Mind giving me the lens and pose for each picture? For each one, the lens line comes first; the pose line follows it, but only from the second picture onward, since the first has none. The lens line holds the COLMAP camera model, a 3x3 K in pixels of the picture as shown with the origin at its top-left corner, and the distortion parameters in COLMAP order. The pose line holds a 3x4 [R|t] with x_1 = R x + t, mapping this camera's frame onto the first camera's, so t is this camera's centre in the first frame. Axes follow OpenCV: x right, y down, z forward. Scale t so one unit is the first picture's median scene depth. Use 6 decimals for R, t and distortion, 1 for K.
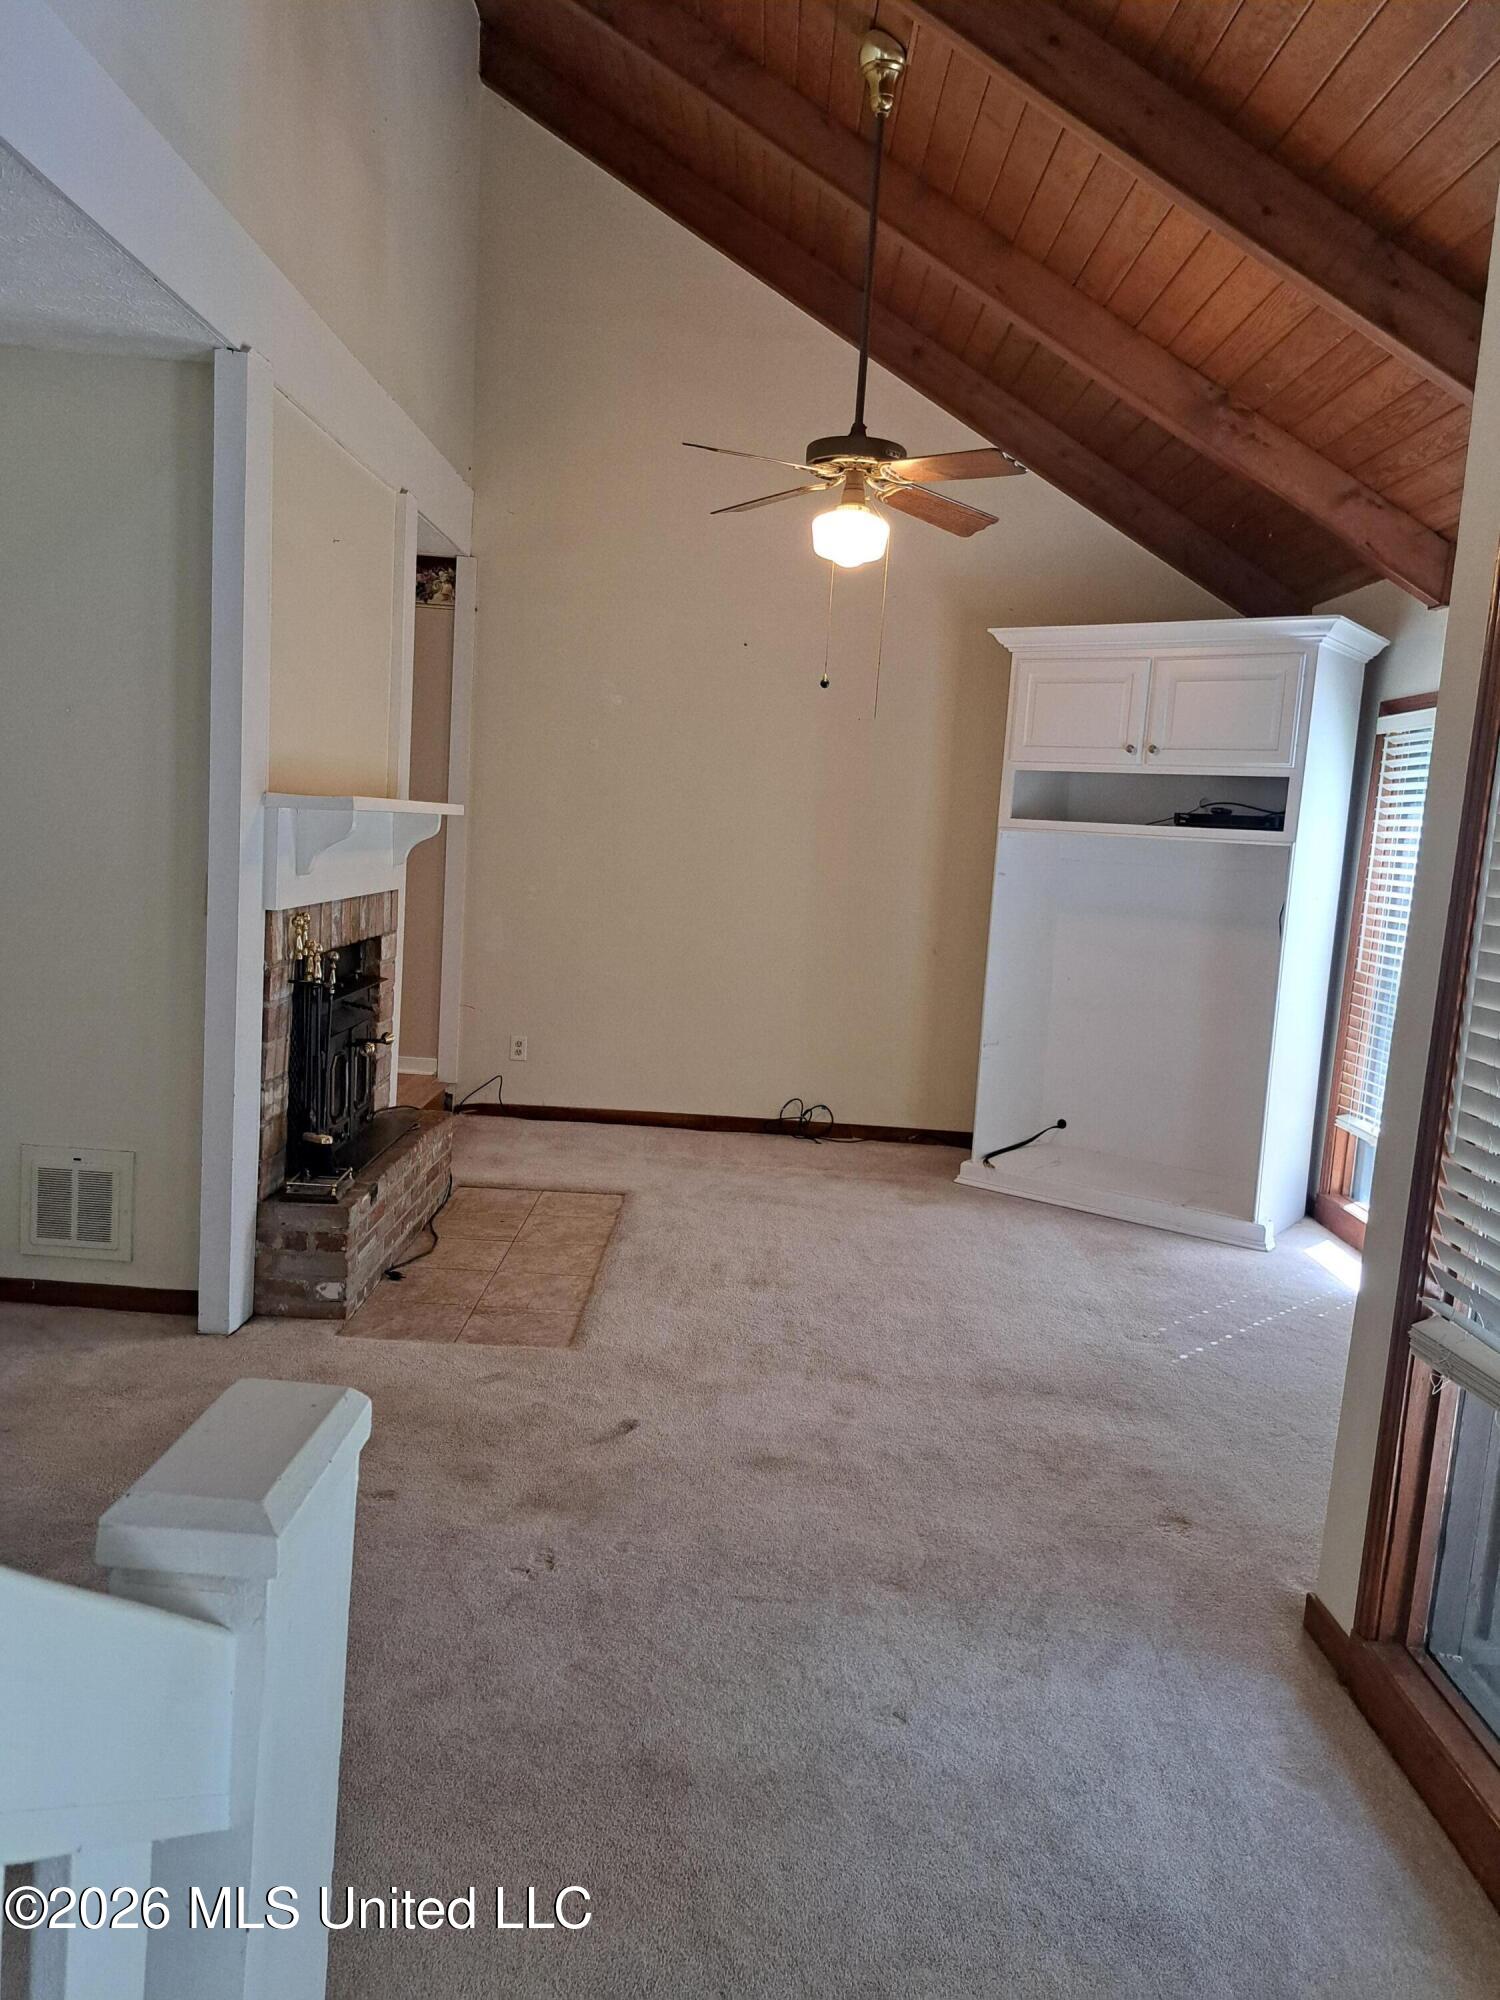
lens RADIAL K [[1448.7, 0, 750.0], [0, 1448.7, 999.7], [0, 0, 1]] dist [0.012618, 0.002683]
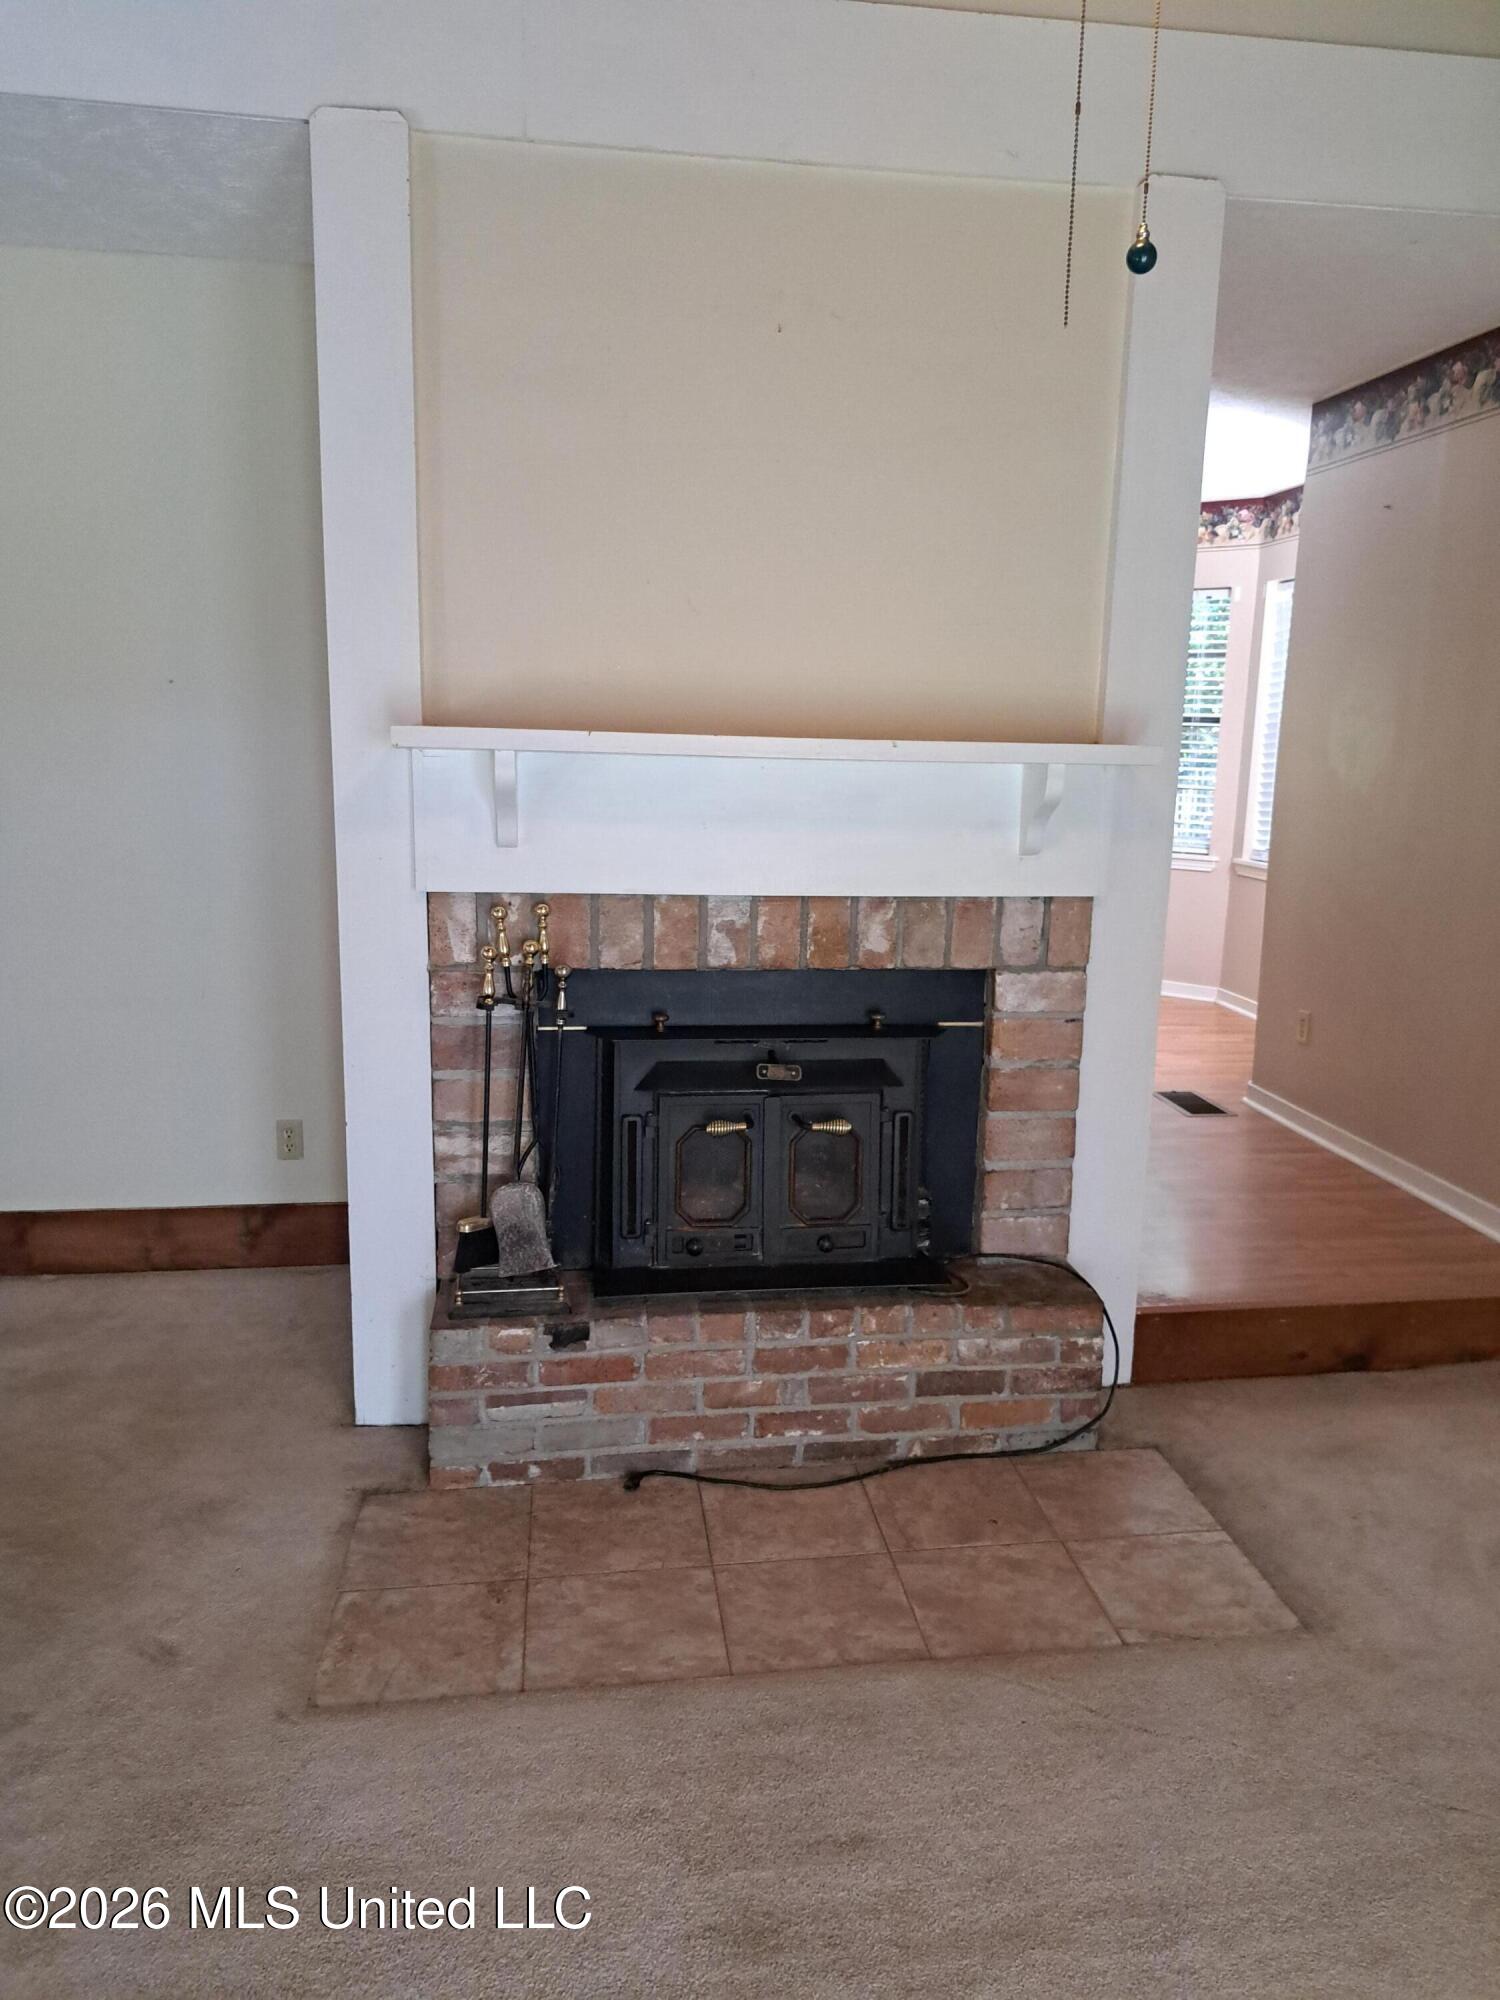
lens RADIAL K [[1448.7, 0, 764.6], [0, 1448.7, 1000.6], [0, 0, 1]] dist [0.012618, 0.002683]
pose [[0.154729, 0.134443, -0.978767, 0.344784], [-0.131175, 0.984722, 0.114524, -0.094795], [0.979210, 0.110669, 0.170001, 0.881206]]
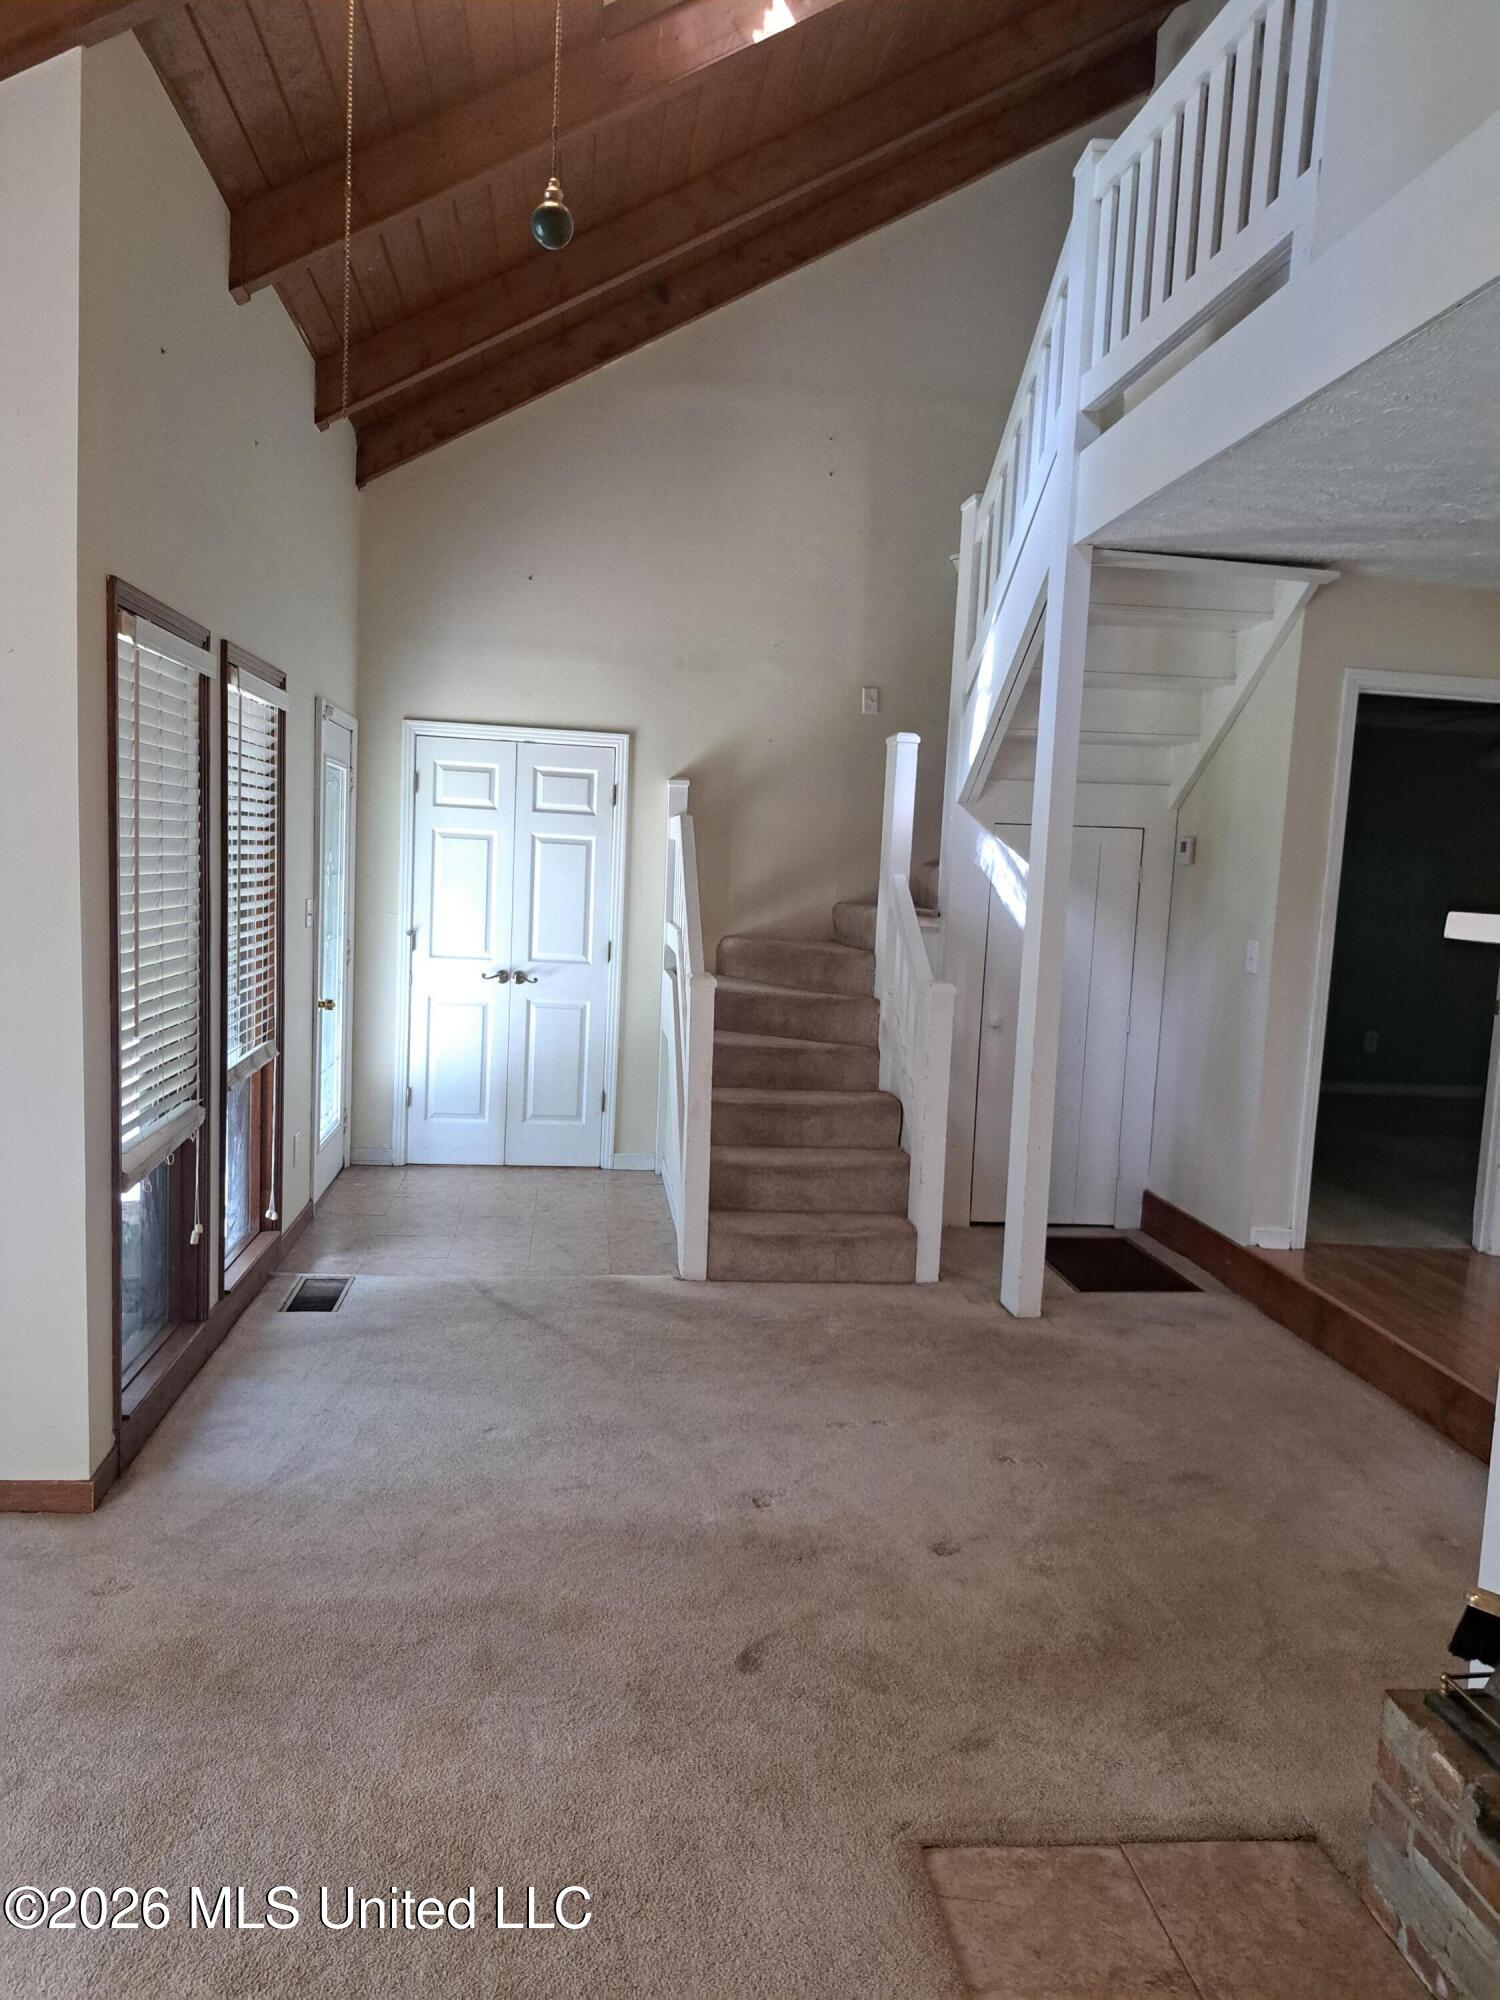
lens RADIAL K [[1448.7, 0, 750.1], [0, 1448.7, 998.8], [0, 0, 1]] dist [0.012618, 0.002683]
pose [[-0.987761, -0.078033, -0.135049, 0.036554], [-0.105709, 0.971585, 0.211772, -0.163699], [0.114686, 0.223456, -0.967943, 1.235621]]
